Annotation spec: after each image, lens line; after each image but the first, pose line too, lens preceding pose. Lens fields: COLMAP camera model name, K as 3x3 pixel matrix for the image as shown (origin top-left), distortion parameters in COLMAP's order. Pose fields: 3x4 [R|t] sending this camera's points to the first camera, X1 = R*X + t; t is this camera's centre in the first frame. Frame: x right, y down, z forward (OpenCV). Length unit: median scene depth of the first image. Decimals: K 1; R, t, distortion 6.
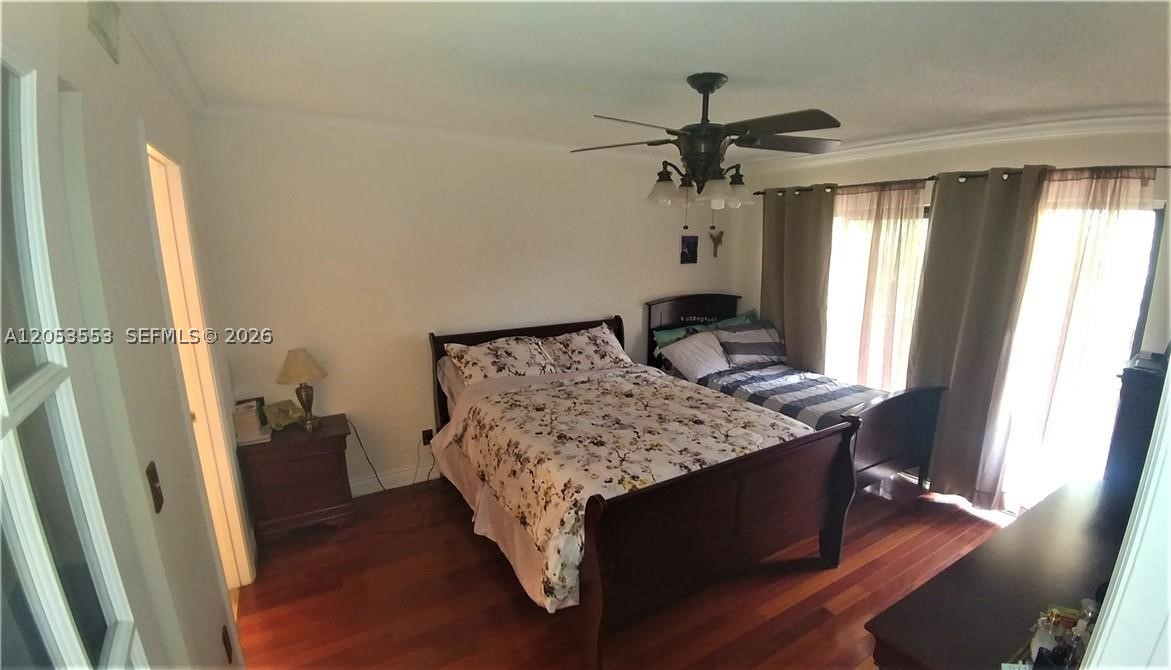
lens RADIAL K [[524.4, 0, 585.5], [0, 524.4, 335.0], [0, 0, 1]] dist [-0.000643, -0.000054]
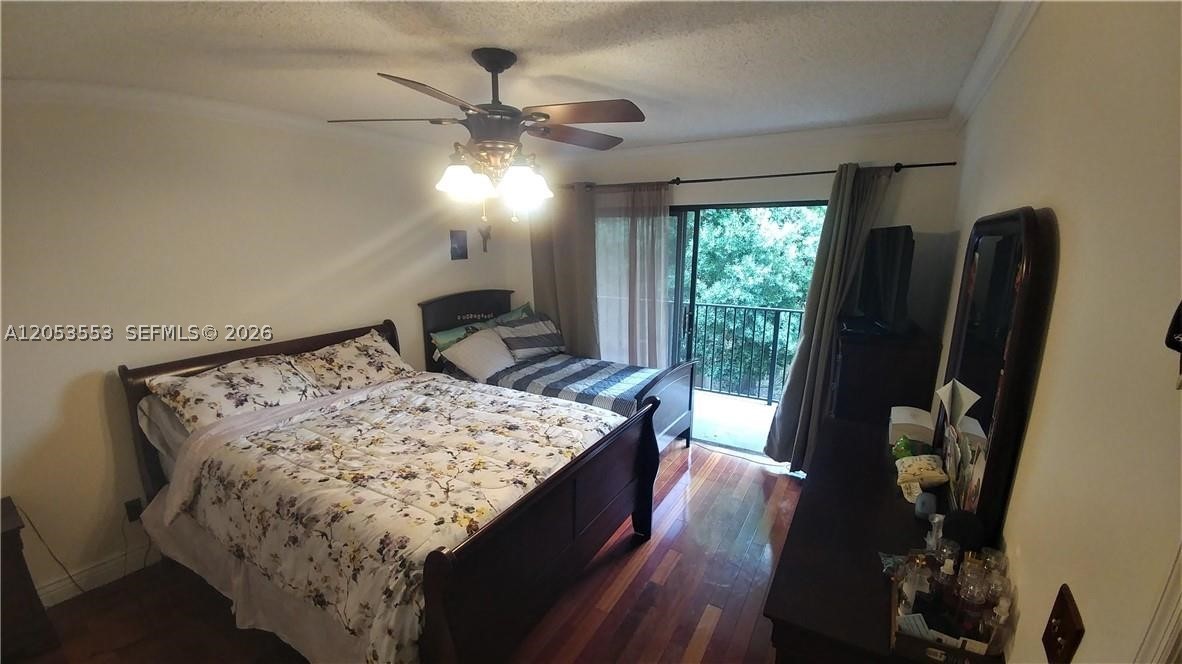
lens RADIAL K [[501.0, 0, 591.0], [0, 501.0, 332.0], [0, 0, 1]] dist [0.000373, -0.000286]
pose [[0.871140, -0.091273, 0.482478, -0.062104], [0.087712, 0.995694, 0.029992, -0.014530], [-0.483138, 0.016192, 0.875394, 0.114155]]
